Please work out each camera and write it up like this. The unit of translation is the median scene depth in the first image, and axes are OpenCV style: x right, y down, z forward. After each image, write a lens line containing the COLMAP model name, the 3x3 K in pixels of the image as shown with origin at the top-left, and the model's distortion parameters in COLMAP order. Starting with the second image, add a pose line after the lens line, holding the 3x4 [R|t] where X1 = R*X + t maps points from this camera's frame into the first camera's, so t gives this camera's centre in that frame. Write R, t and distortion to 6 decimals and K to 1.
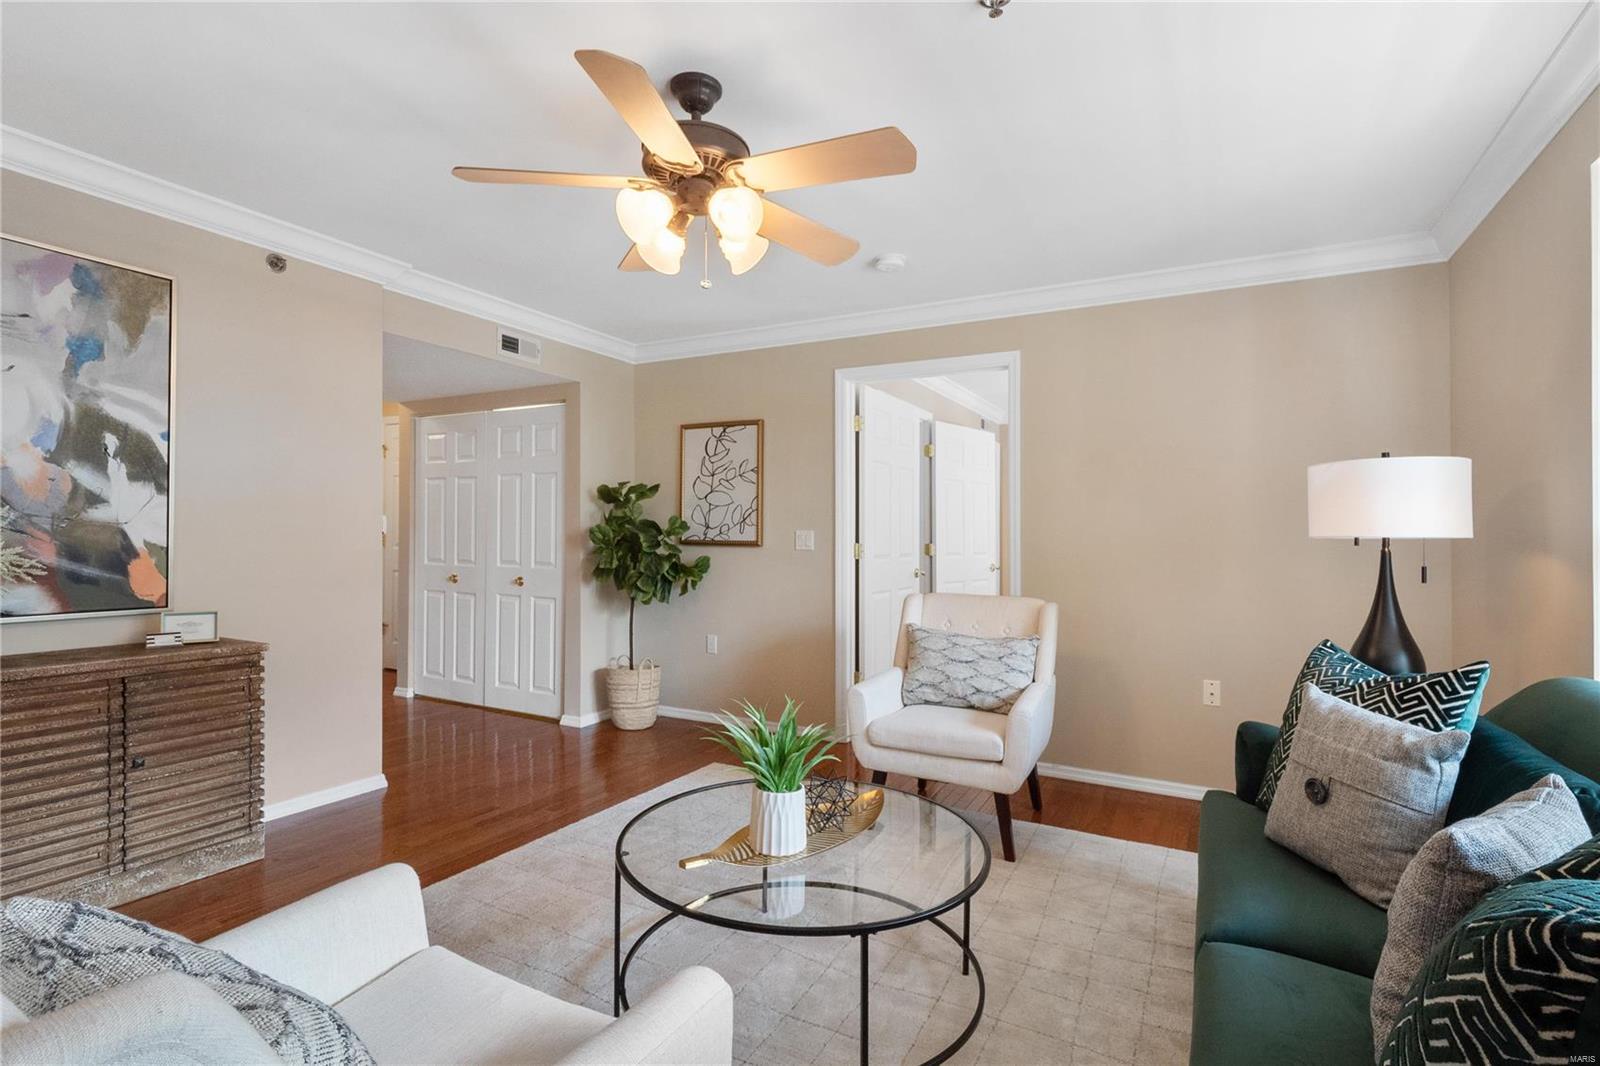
lens RADIAL K [[769.9, 0, 803.1], [0, 769.9, 520.3], [0, 0, 1]] dist [-0.016162, -0.000270]
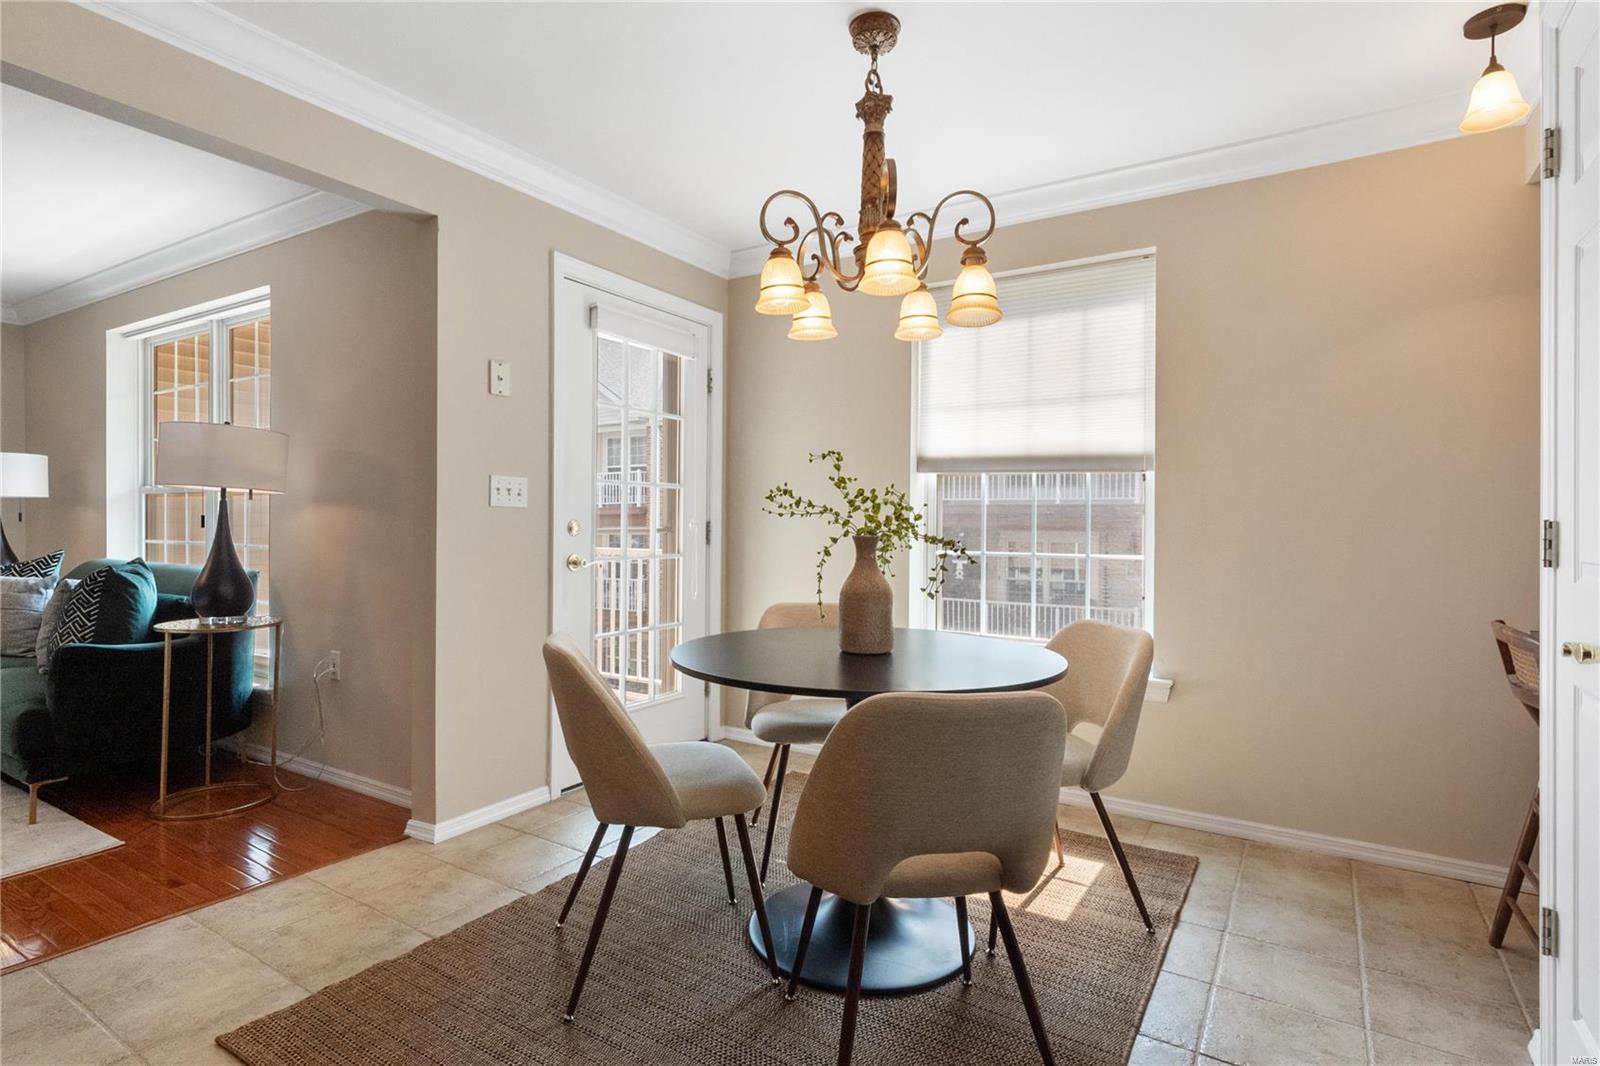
lens RADIAL K [[830.3, 0, 801.1], [0, 830.3, 523.4], [0, 0, 1]] dist [-0.003439, -0.000650]
pose [[0.067898, -0.012394, 0.997615, -1.521675], [-0.026966, 0.999535, 0.014253, 0.012555], [-0.997328, -0.027869, 0.067532, -1.466960]]
